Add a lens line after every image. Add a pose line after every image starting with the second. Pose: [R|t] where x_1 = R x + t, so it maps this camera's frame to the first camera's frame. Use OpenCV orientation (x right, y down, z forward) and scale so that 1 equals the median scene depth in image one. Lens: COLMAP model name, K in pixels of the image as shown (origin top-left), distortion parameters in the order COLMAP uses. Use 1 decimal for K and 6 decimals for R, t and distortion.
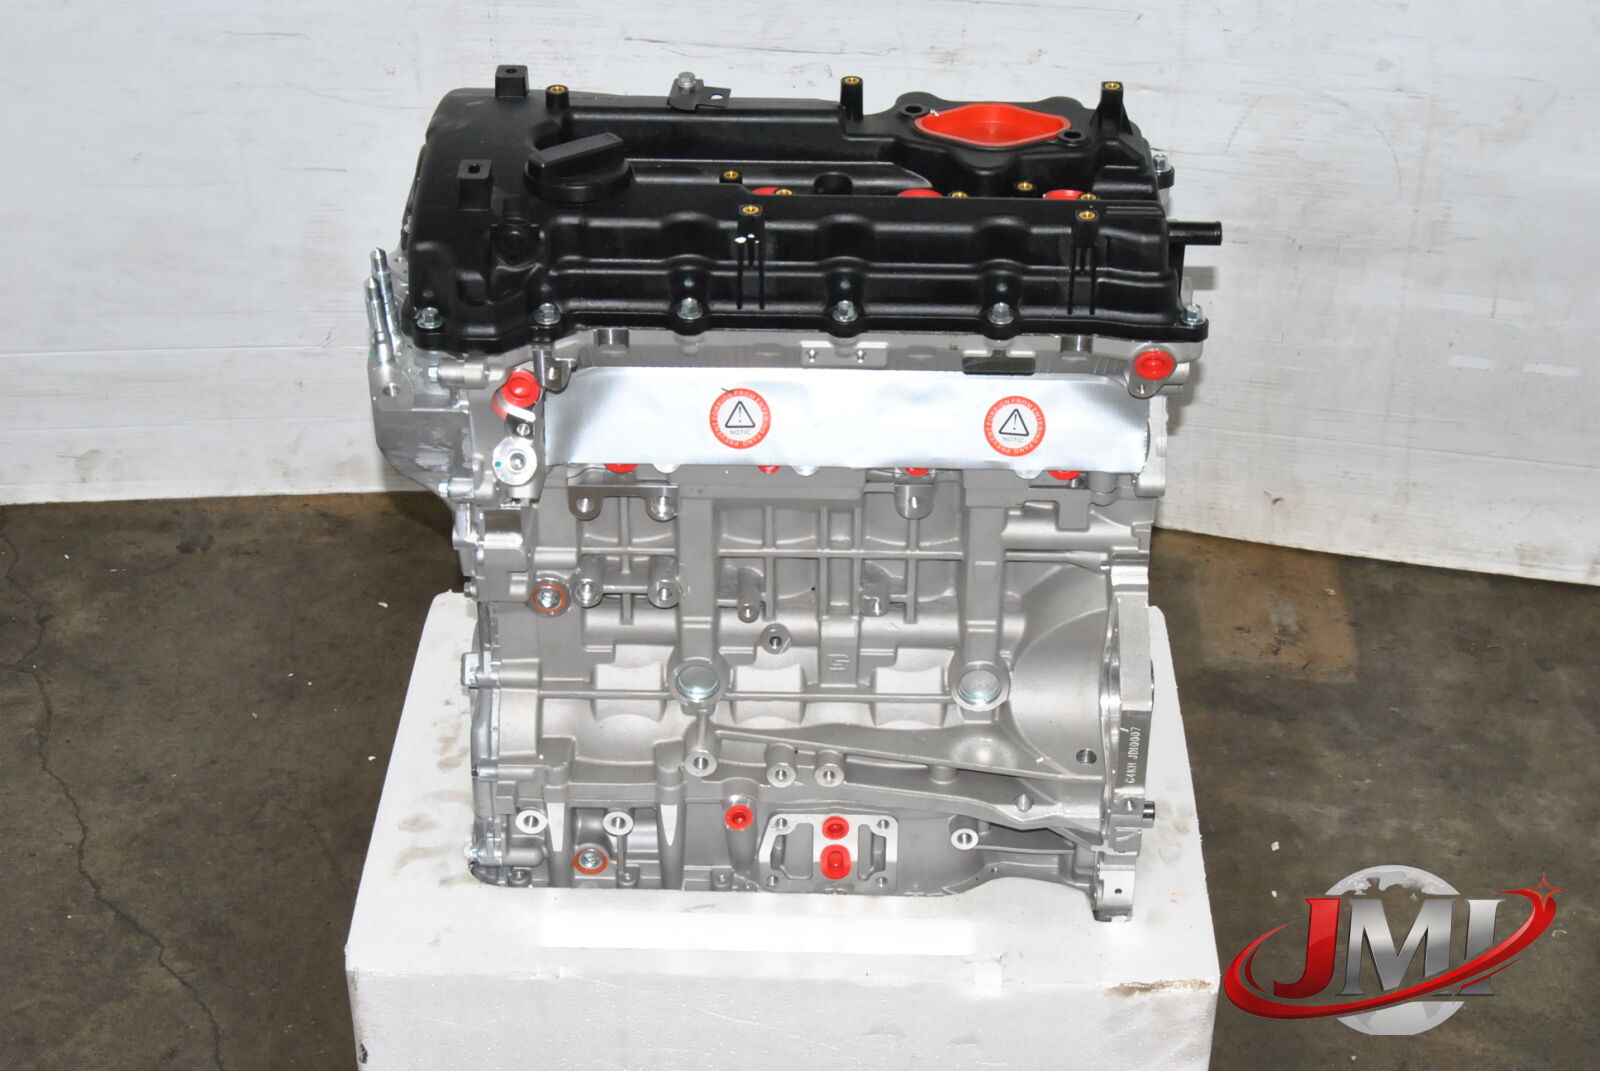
lens RADIAL K [[2803.7, 0, 814.8], [0, 2803.7, 540.0], [0, 0, 1]] dist [-0.026806, 0.000000]
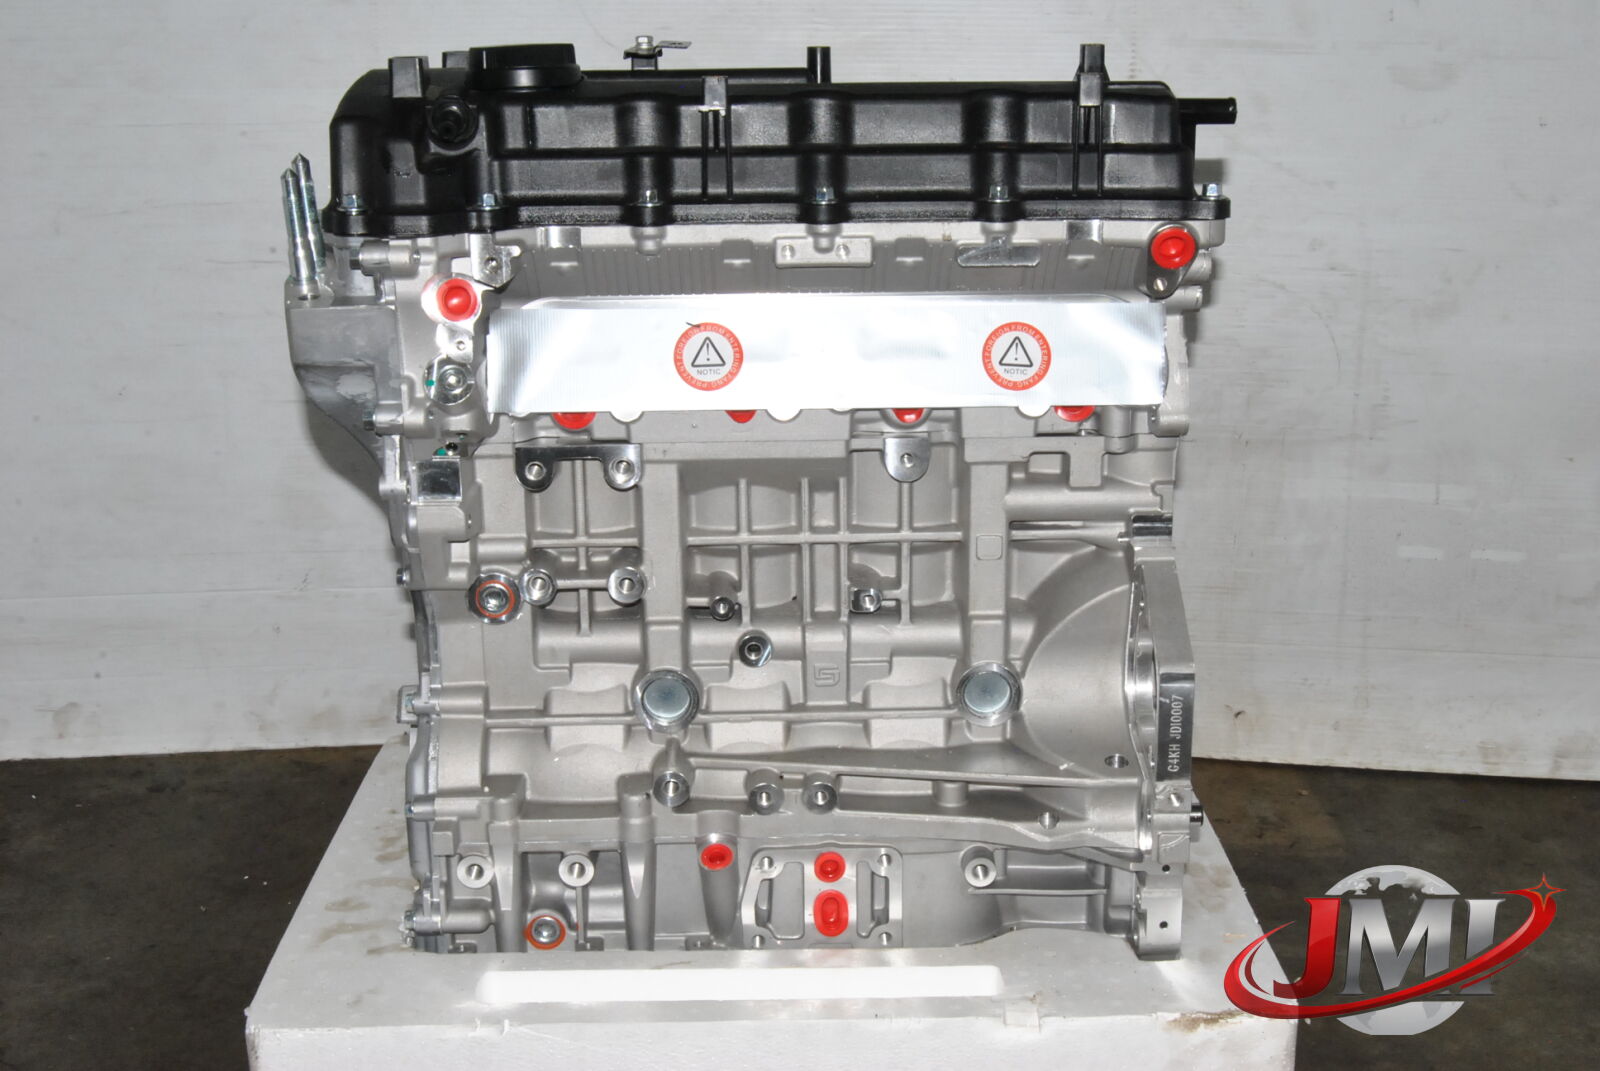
lens RADIAL K [[2081.1, 0, 812.2], [0, 2081.1, 544.2], [0, 0, 1]] dist [-0.046257, 0.000000]
pose [[0.999170, -0.028947, 0.028651, -0.010977], [0.036046, 0.955985, -0.291193, 0.158131], [-0.018961, 0.291985, 0.956235, 0.295437]]
